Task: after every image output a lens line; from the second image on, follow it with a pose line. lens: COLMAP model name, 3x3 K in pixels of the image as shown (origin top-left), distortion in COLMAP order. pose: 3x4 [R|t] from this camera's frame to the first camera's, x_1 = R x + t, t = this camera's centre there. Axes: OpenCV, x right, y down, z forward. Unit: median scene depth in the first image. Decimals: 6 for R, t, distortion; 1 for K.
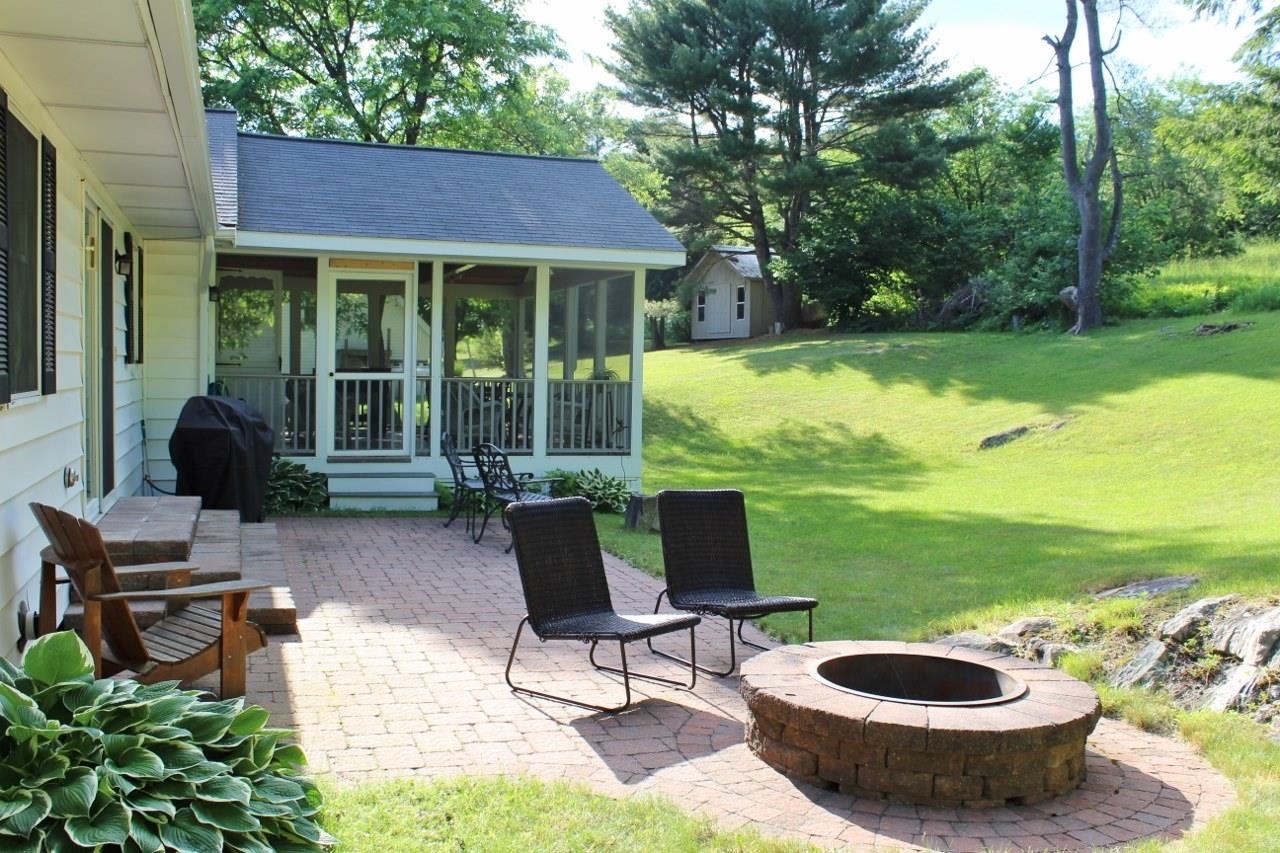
lens RADIAL K [[1234.6, 0, 638.2], [0, 1234.6, 427.9], [0, 0, 1]] dist [-0.086764, 0.000000]
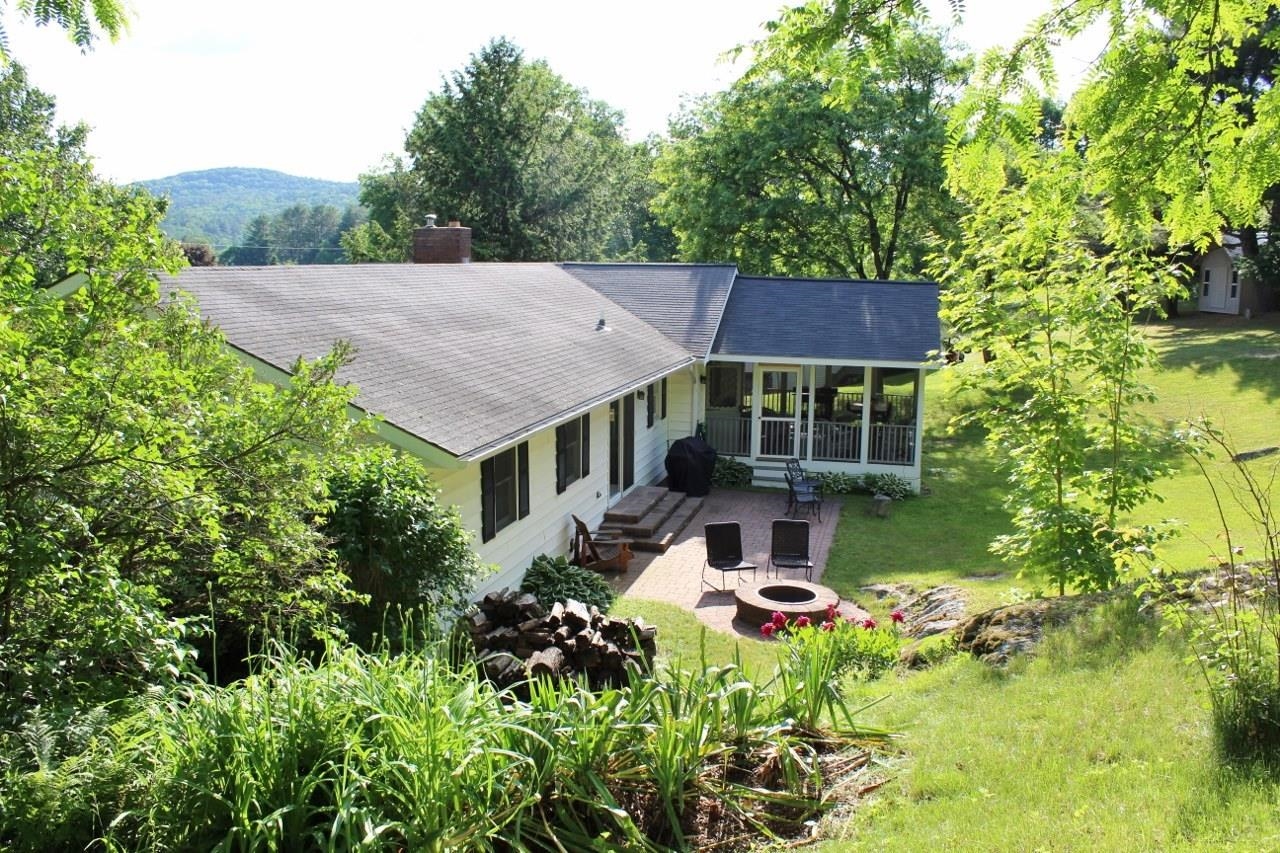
lens RADIAL K [[1074.4, 0, 640.1], [0, 1074.4, 427.9], [0, 0, 1]] dist [0.000822, 0.001115]
pose [[0.853084, 0.062567, -0.518009, 0.505731], [-0.016298, 0.995495, 0.093400, -0.189636], [0.521519, -0.071235, 0.850261, -0.622107]]
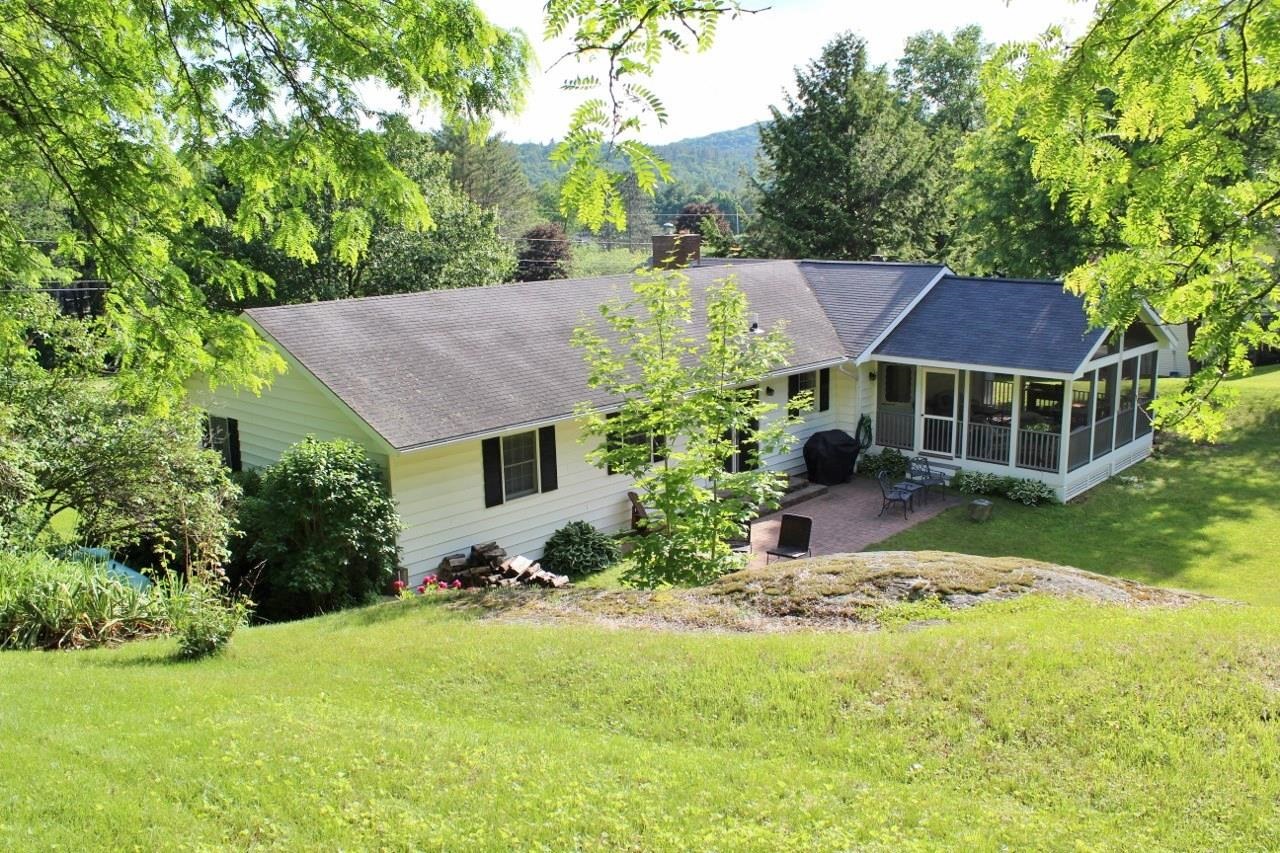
lens RADIAL K [[1074.4, 0, 640.6], [0, 1074.4, 426.0], [0, 0, 1]] dist [0.000822, 0.001115]
pose [[0.517889, 0.133887, -0.844905, 1.102869], [-0.025435, 0.989650, 0.141233, -0.280489], [0.855070, -0.051652, 0.515934, -0.412499]]
